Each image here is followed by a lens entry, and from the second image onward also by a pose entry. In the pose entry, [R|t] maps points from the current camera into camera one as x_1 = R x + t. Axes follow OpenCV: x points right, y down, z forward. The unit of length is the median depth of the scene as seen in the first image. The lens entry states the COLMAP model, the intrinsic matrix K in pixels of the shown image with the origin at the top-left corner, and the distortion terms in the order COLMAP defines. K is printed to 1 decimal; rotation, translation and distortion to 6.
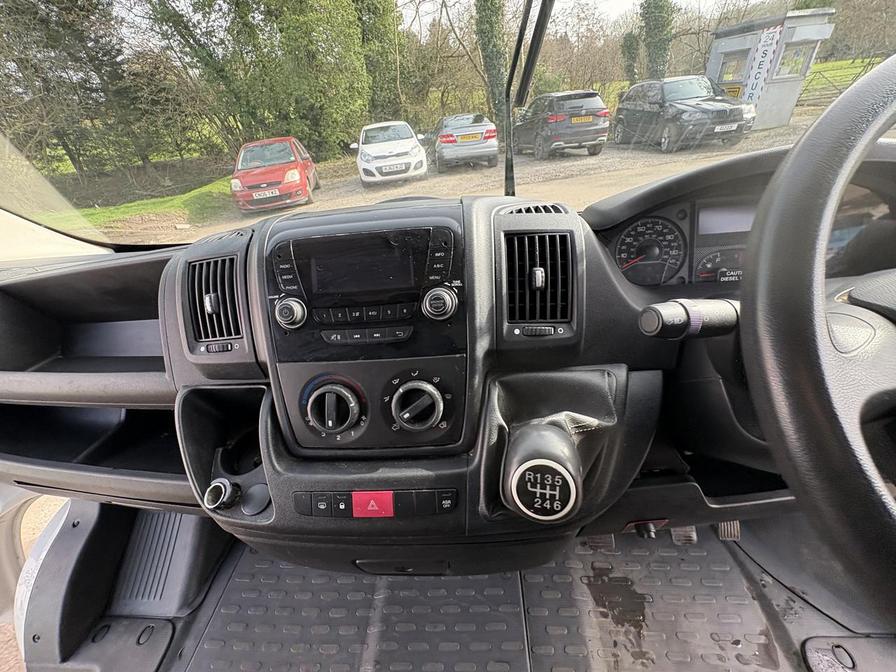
lens RADIAL K [[356.7, 0, 453.8], [0, 356.7, 330.3], [0, 0, 1]] dist [0.000364, 0.000540]
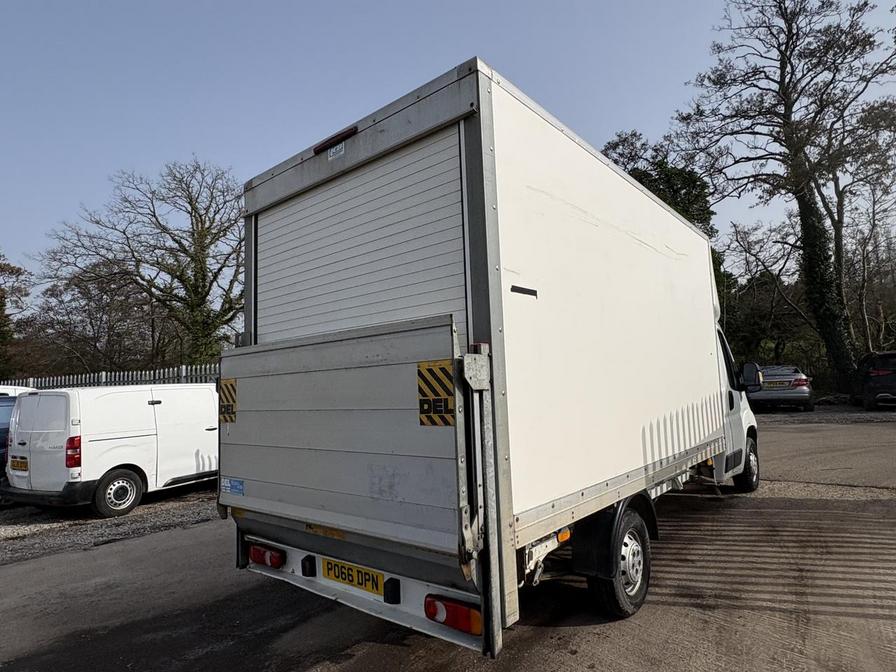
lens RADIAL K [[525.1, 0, 447.1], [0, 525.1, 339.2], [0, 0, 1]] dist [-0.003987, 0.004734]
pose [[0.800327, 0.006990, -0.599523, 0.200081], [-0.335787, 0.833627, -0.438536, 0.396683], [0.496713, 0.552284, 0.669522, -0.666932]]
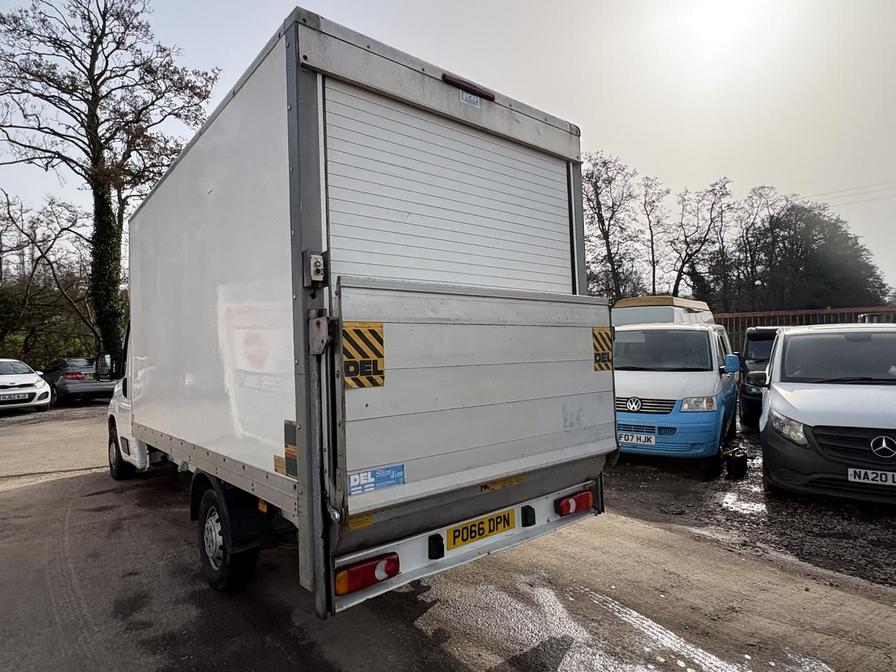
lens RADIAL K [[525.1, 0, 450.0], [0, 525.1, 337.1], [0, 0, 1]] dist [-0.003987, 0.004734]
pose [[0.728858, 0.100145, 0.677301, -0.274449], [0.314109, 0.830085, -0.460755, 0.440240], [-0.608360, 0.548571, 0.573558, -0.641693]]
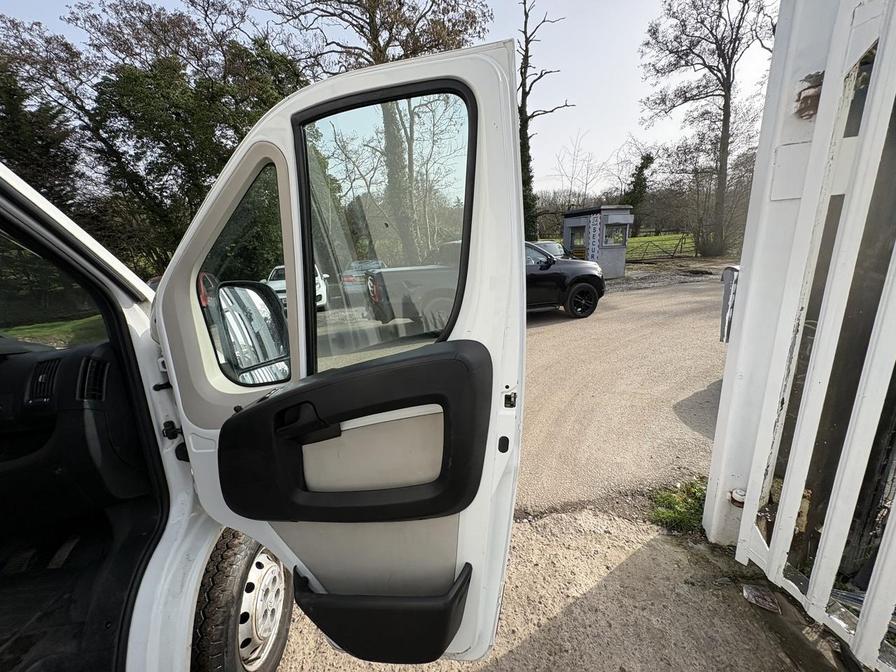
lens RADIAL K [[356.7, 0, 449.3], [0, 356.7, 335.5], [0, 0, 1]] dist [0.000364, 0.000540]
pose [[0.992320, 0.011435, 0.123165, 0.175455], [0.028645, 0.947406, -0.318750, 0.018695], [-0.120332, 0.319830, 0.939803, -0.077582]]
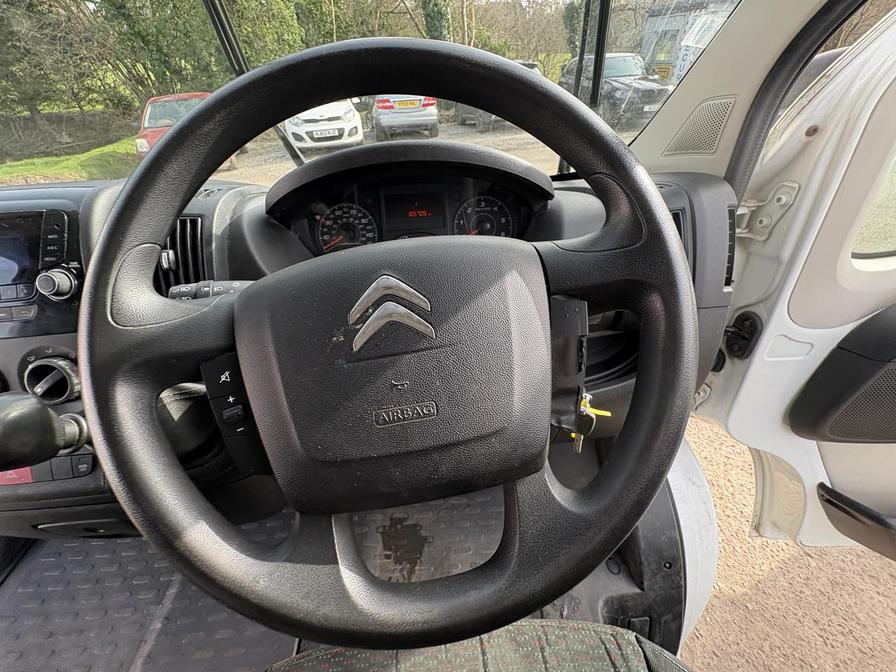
lens RADIAL K [[356.7, 0, 452.8], [0, 356.7, 330.9], [0, 0, 1]] dist [0.000364, 0.000540]
pose [[0.992798, -0.020681, 0.117999, 0.040664], [0.012208, 0.997324, 0.072077, 0.000057], [-0.119174, -0.070117, 0.990394, -0.007982]]
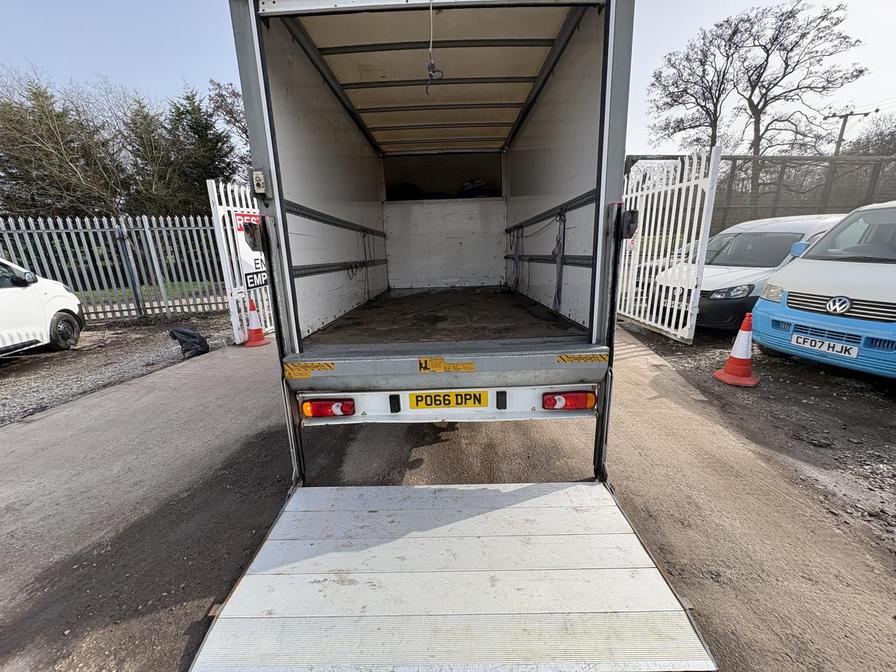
lens RADIAL K [[356.7, 0, 445.8], [0, 356.7, 334.6], [0, 0, 1]] dist [0.000364, 0.000540]
pose [[0.996864, 0.052696, 0.059039, -0.052068], [-0.032129, 0.951296, -0.306599, 0.429985], [-0.072320, 0.303740, 0.950006, -0.664485]]
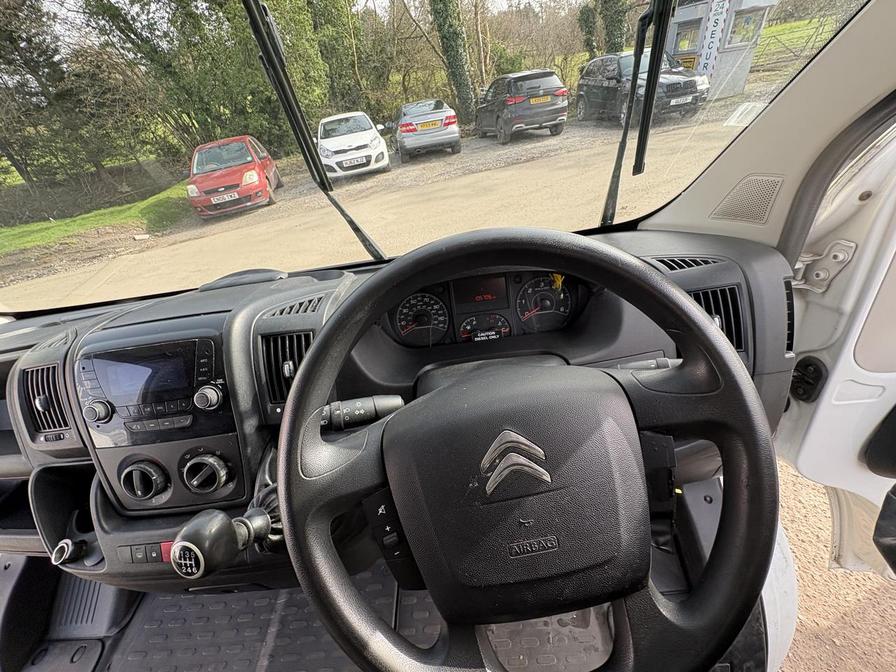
lens RADIAL K [[356.7, 0, 453.3], [0, 356.7, 330.6], [0, 0, 1]] dist [0.000364, 0.000540]
pose [[0.996342, -0.079422, 0.031540, 0.034039], [0.077980, 0.995958, 0.044577, -0.012622], [-0.034953, -0.041955, 0.998508, -0.013220]]
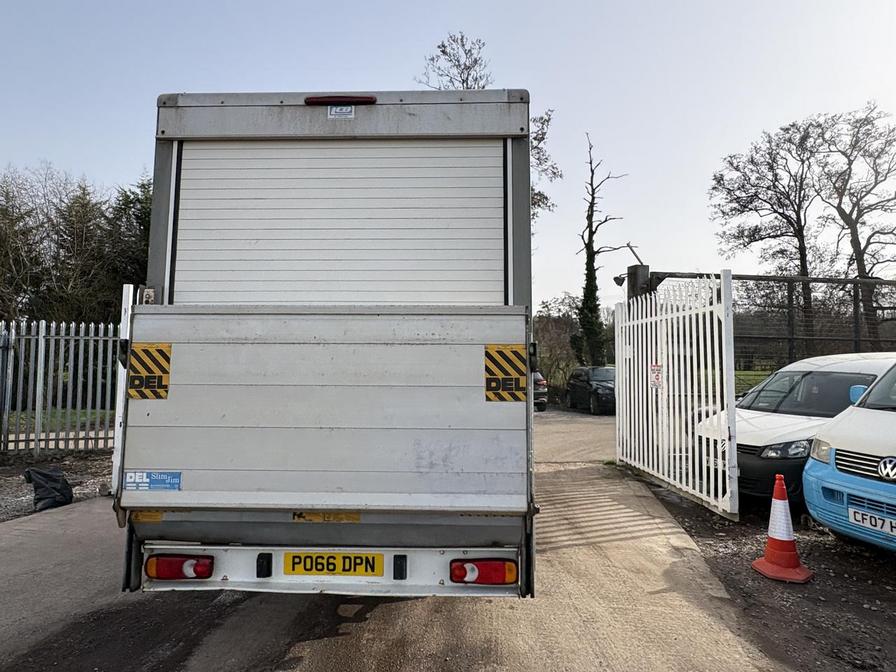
lens RADIAL K [[525.1, 0, 446.8], [0, 525.1, 330.6], [0, 0, 1]] dist [-0.003987, 0.004734]
pose [[0.994489, 0.104401, 0.009616, 0.014193], [-0.078394, 0.801374, -0.593004, 0.460661], [-0.069616, 0.588982, 0.805142, -0.725477]]
